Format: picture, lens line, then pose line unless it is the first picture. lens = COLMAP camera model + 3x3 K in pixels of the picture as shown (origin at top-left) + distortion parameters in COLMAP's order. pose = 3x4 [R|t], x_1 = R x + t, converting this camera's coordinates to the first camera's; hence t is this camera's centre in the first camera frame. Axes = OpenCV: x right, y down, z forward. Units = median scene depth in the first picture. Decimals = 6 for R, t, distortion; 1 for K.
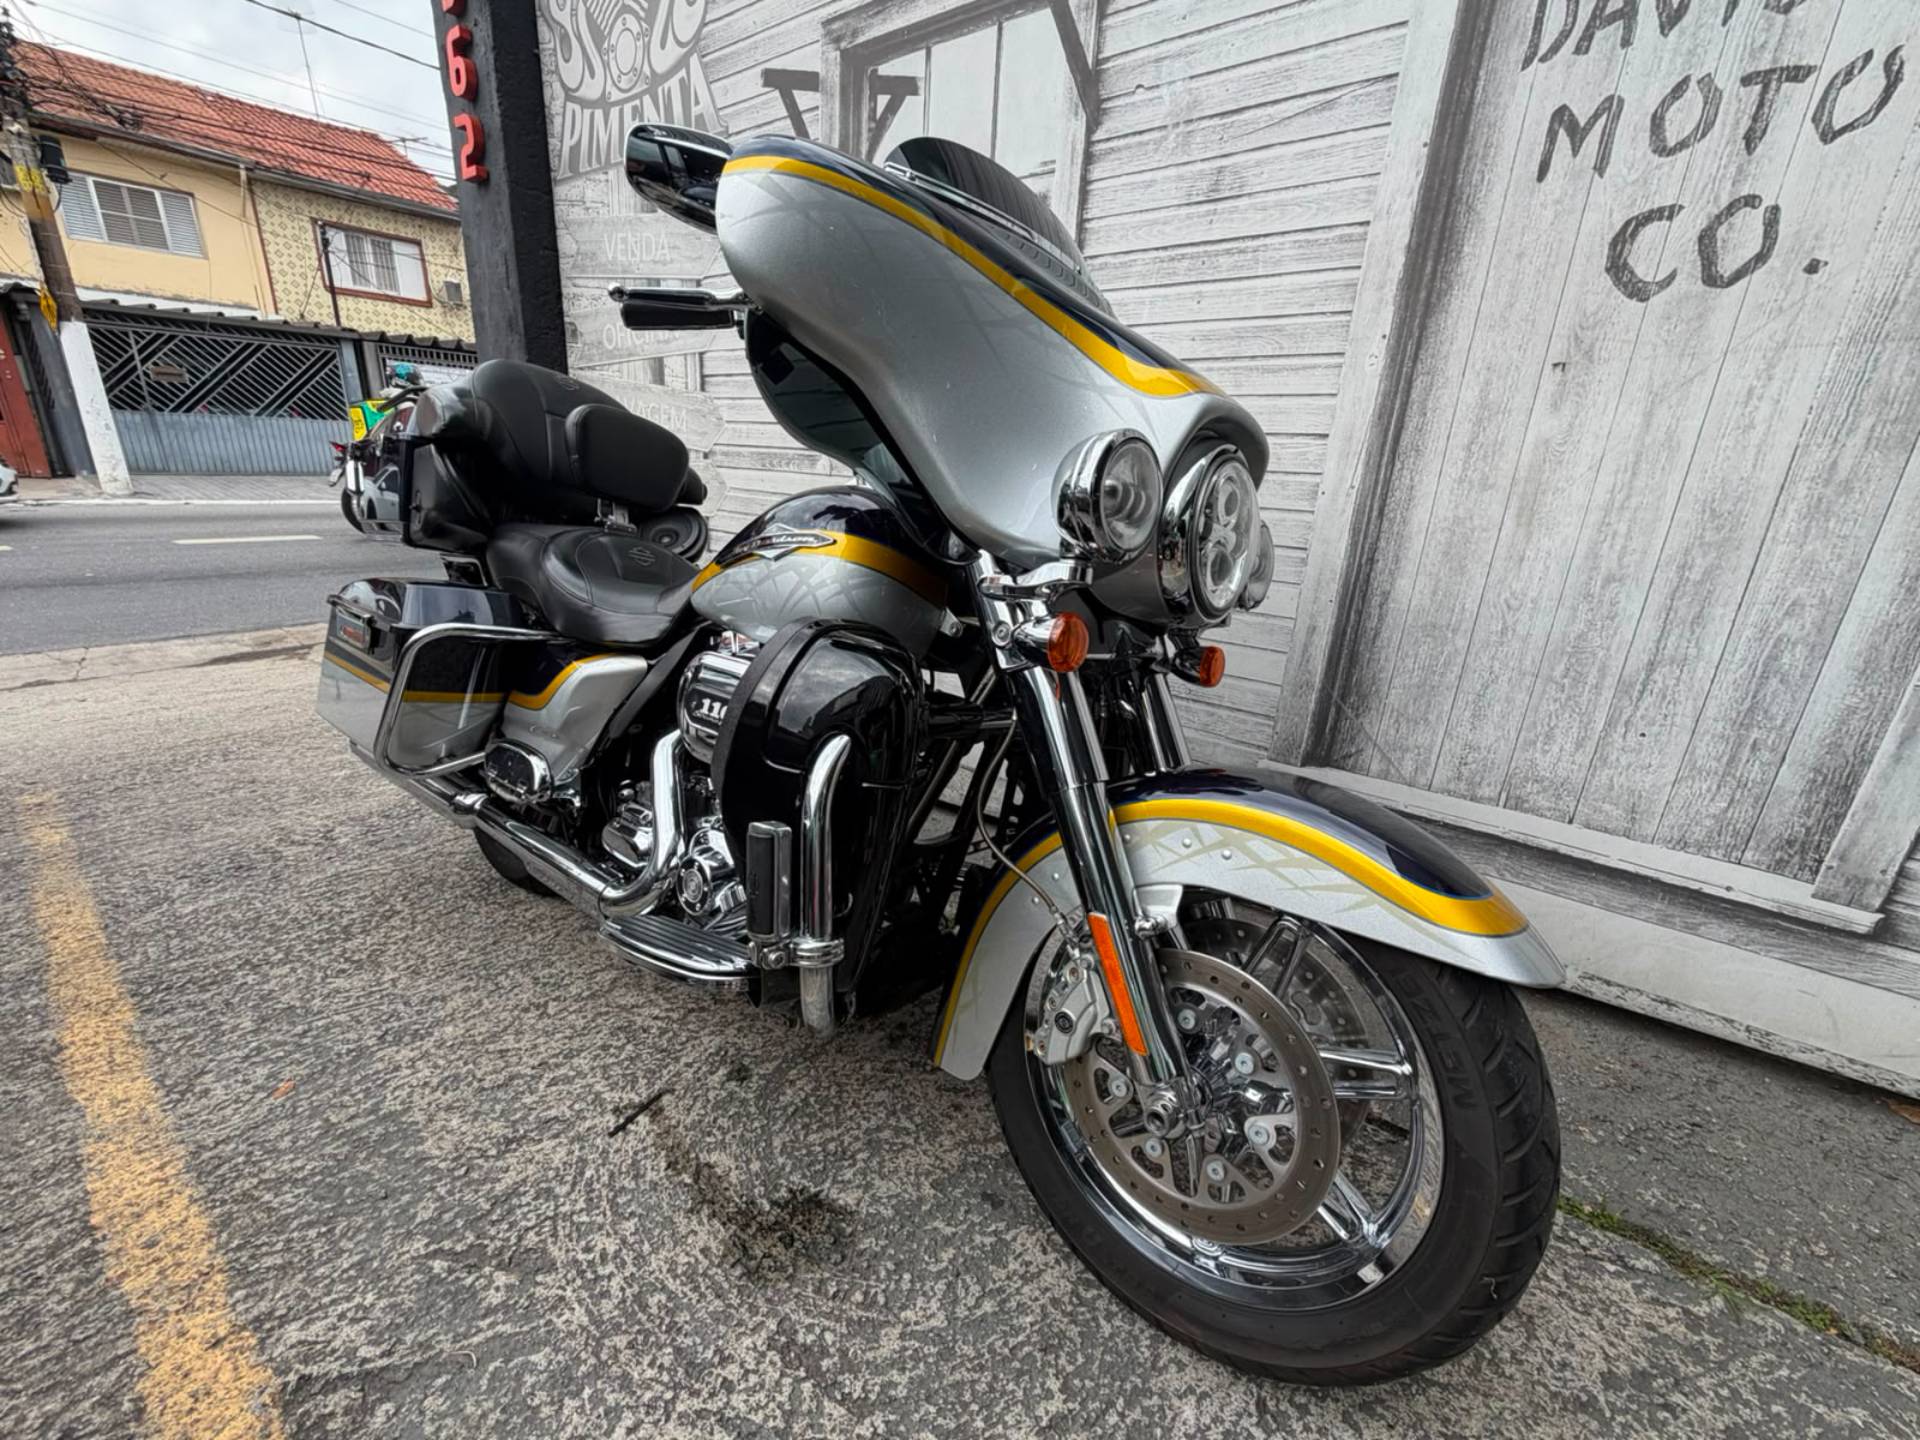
lens RADIAL K [[783.1, 0, 956.6], [0, 783.1, 719.5], [0, 0, 1]] dist [-0.000487, -0.000031]
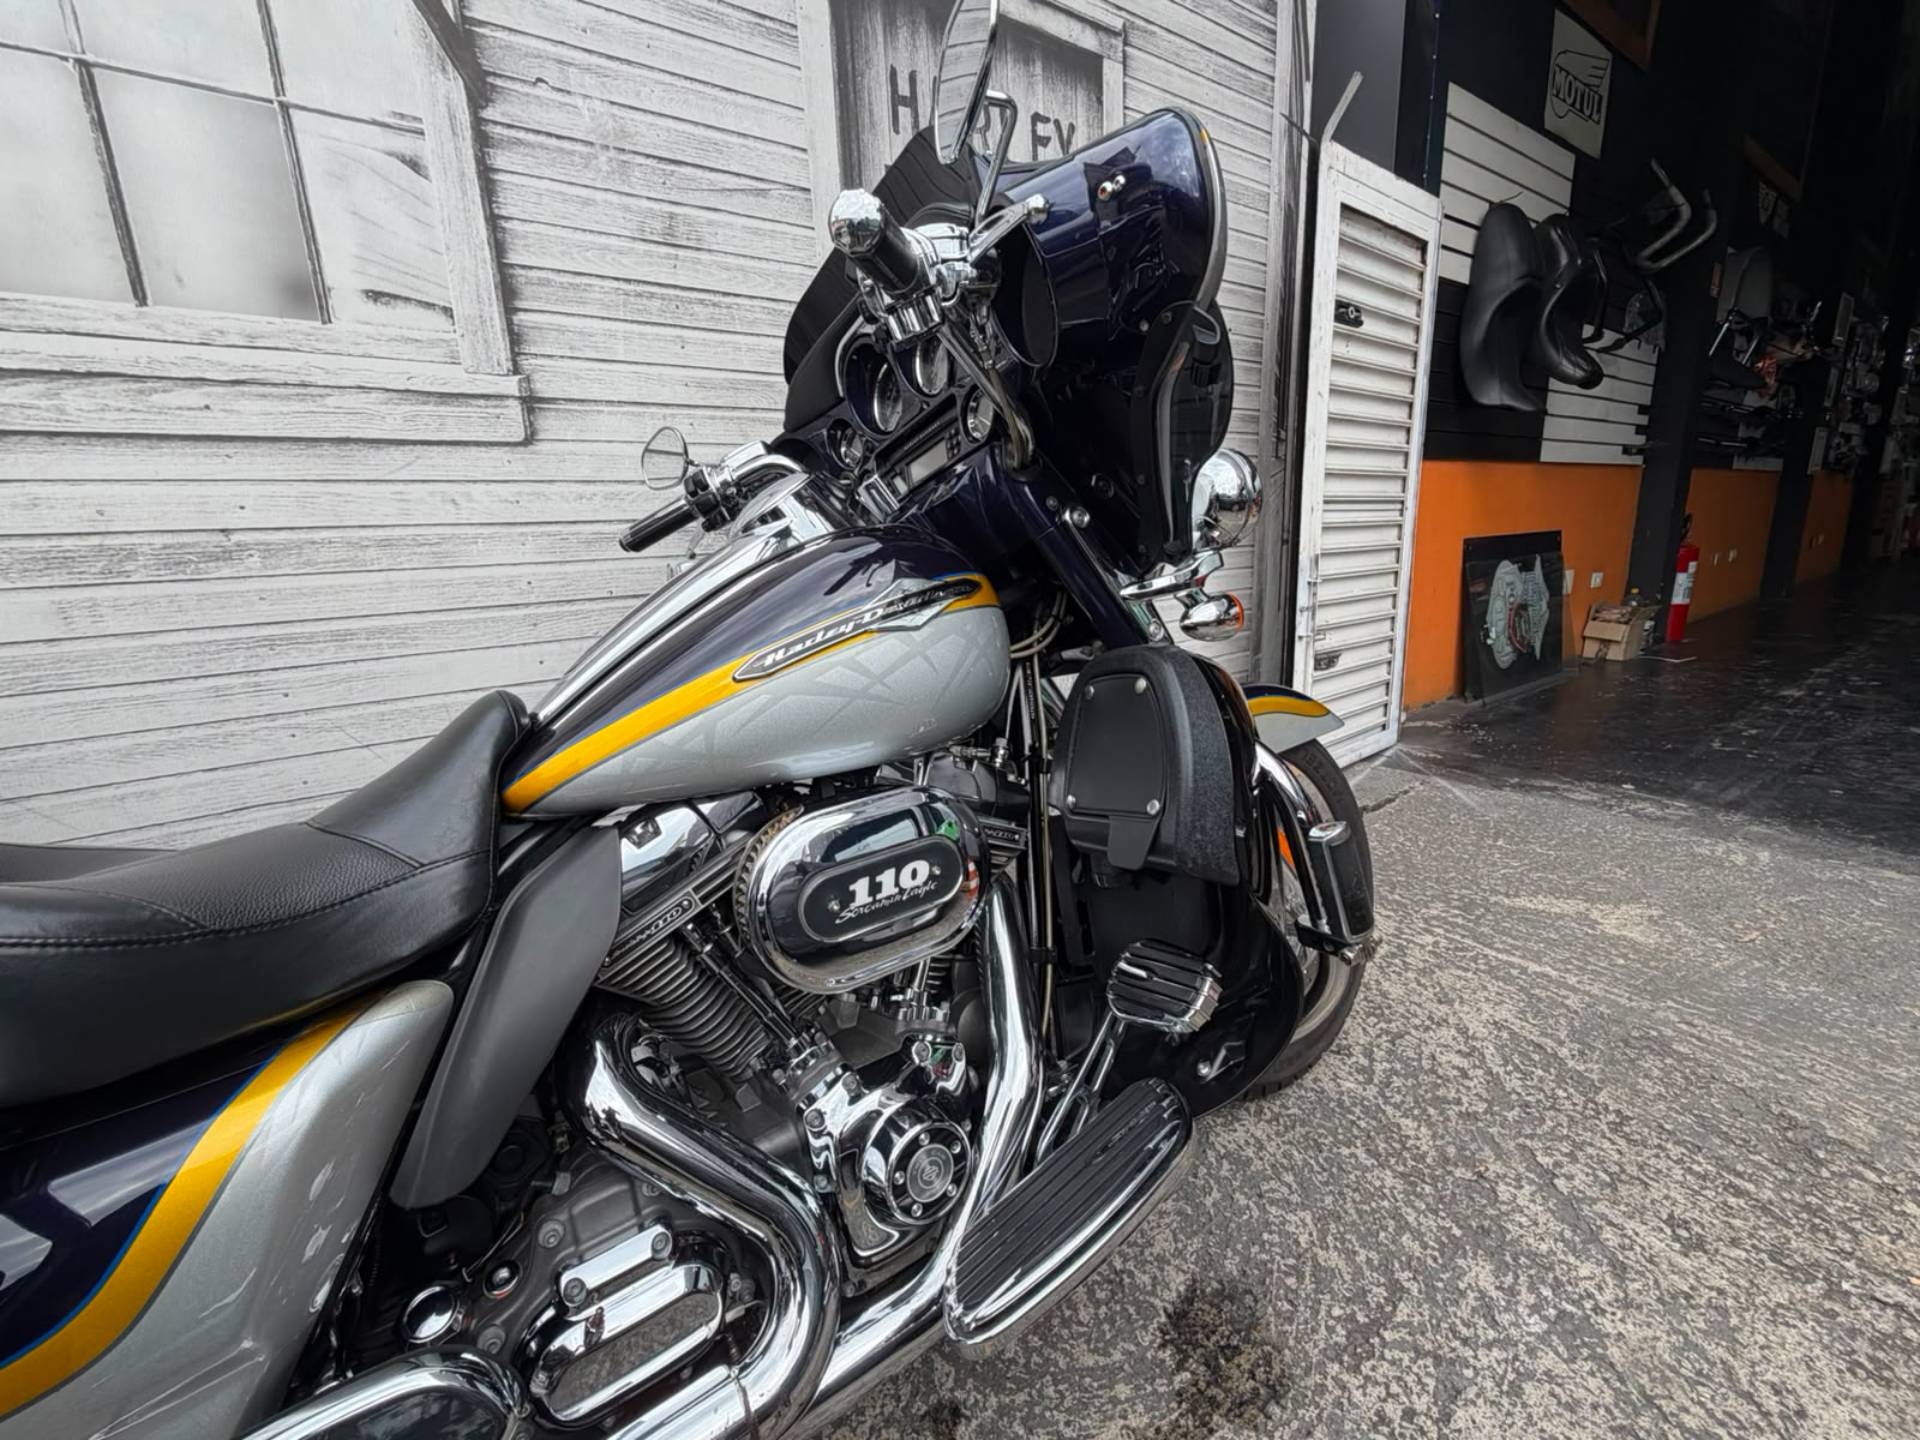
lens RADIAL K [[783.1, 0, 958.3], [0, 783.1, 718.7], [0, 0, 1]] dist [-0.000487, -0.000031]
pose [[0.282294, -0.274991, 0.919070, -0.704600], [0.361578, 0.917880, 0.163576, -0.182517], [-0.888579, 0.286139, 0.358543, 0.583473]]
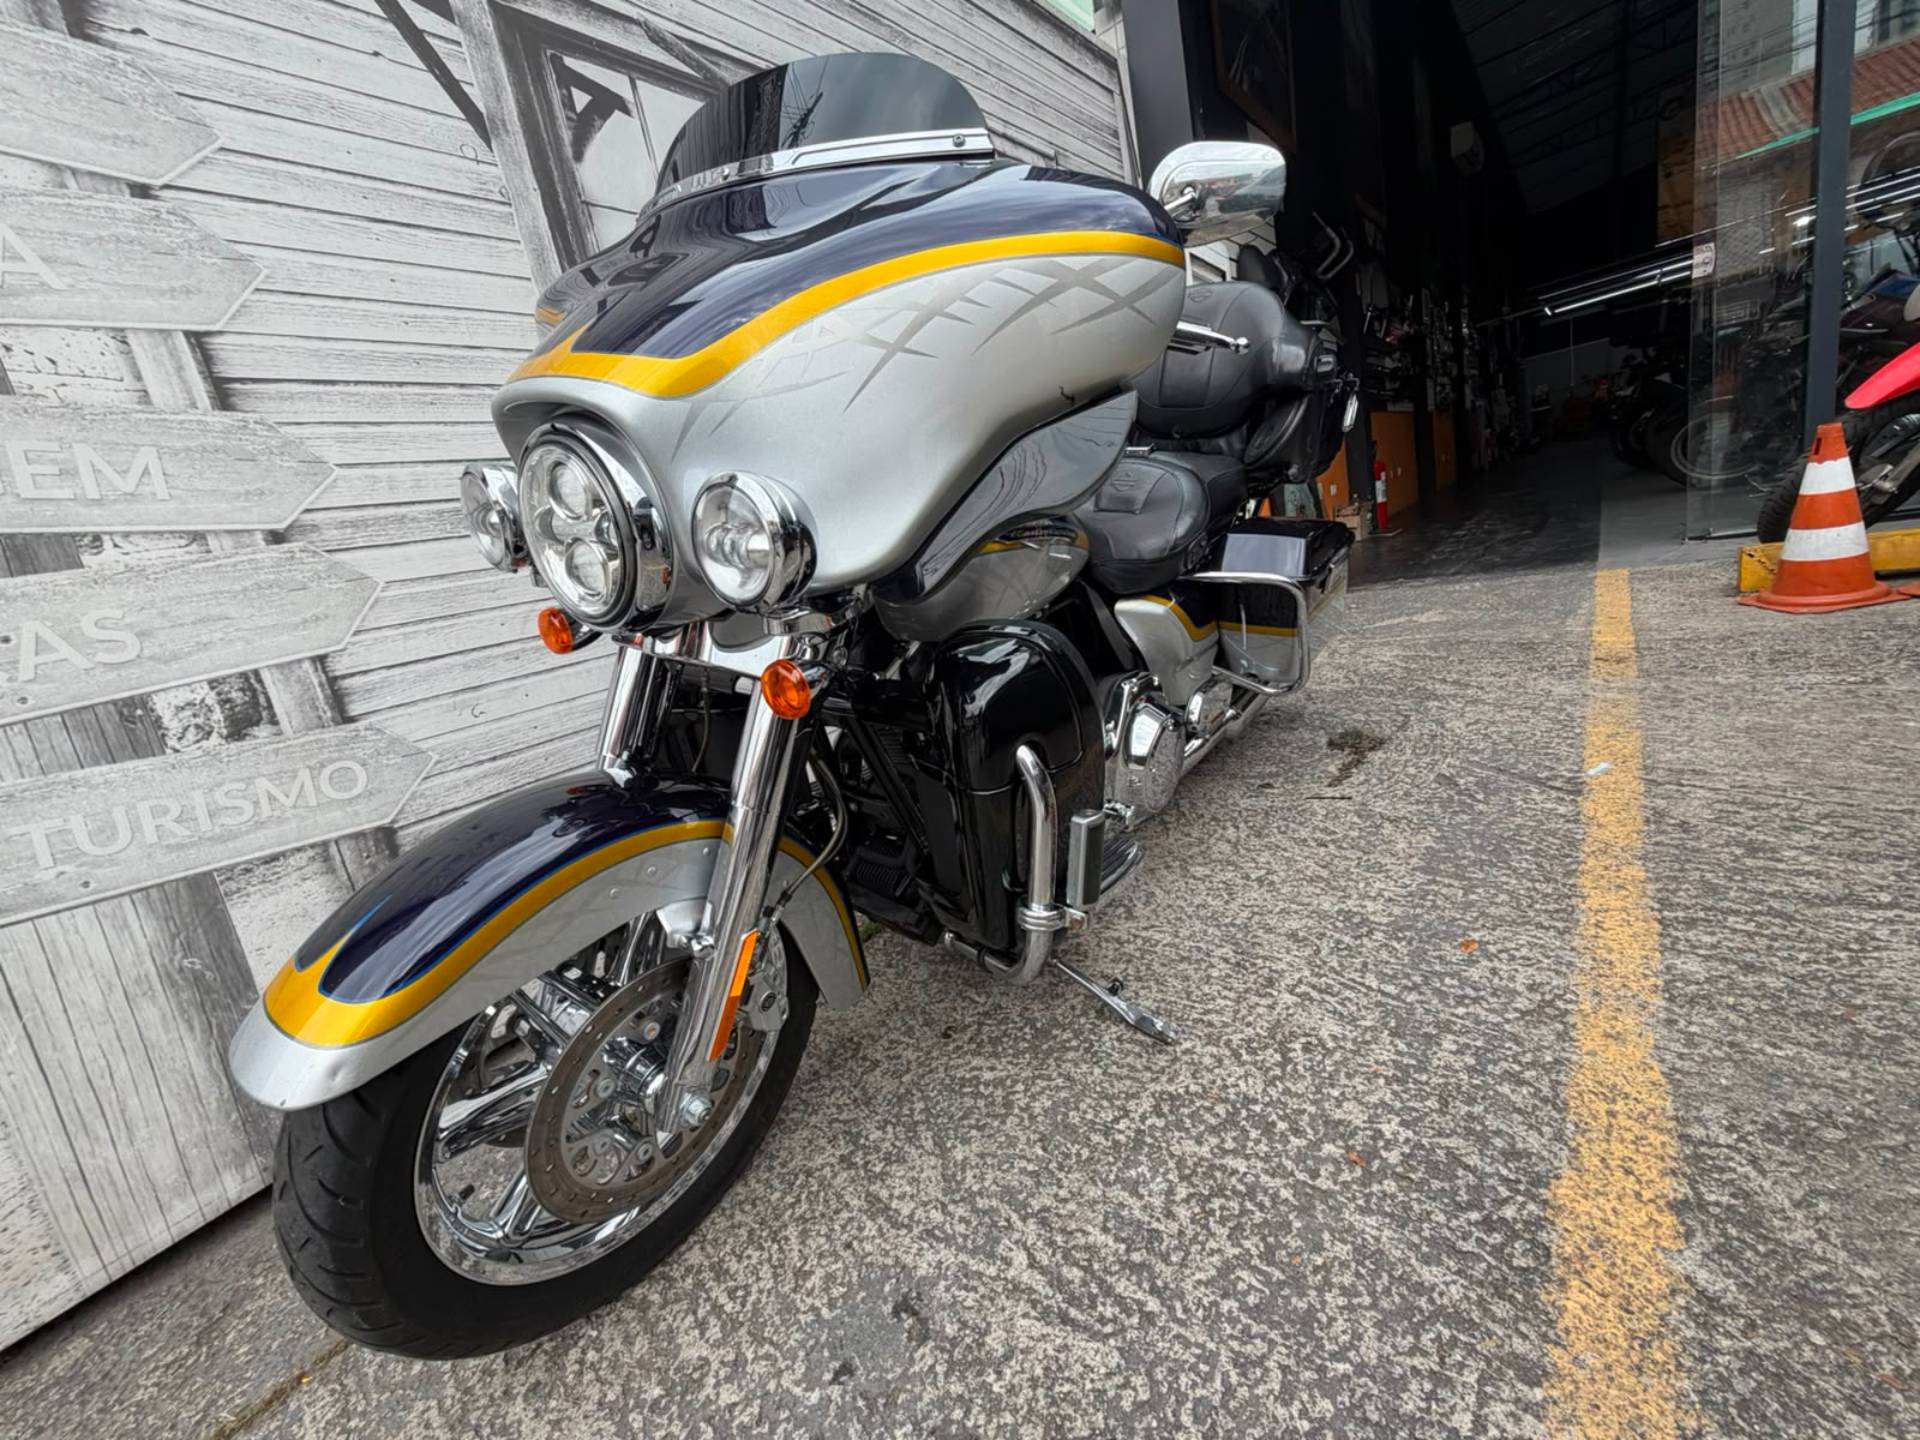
lens RADIAL K [[764.8, 0, 962.7], [0, 764.8, 719.5], [0, 0, 1]] dist [-0.000204, -0.000233]
pose [[-0.006510, -0.271110, 0.962526, -1.622005], [0.498225, 0.833689, 0.238191, -0.283697], [-0.867024, 0.481105, 0.129646, 1.238149]]
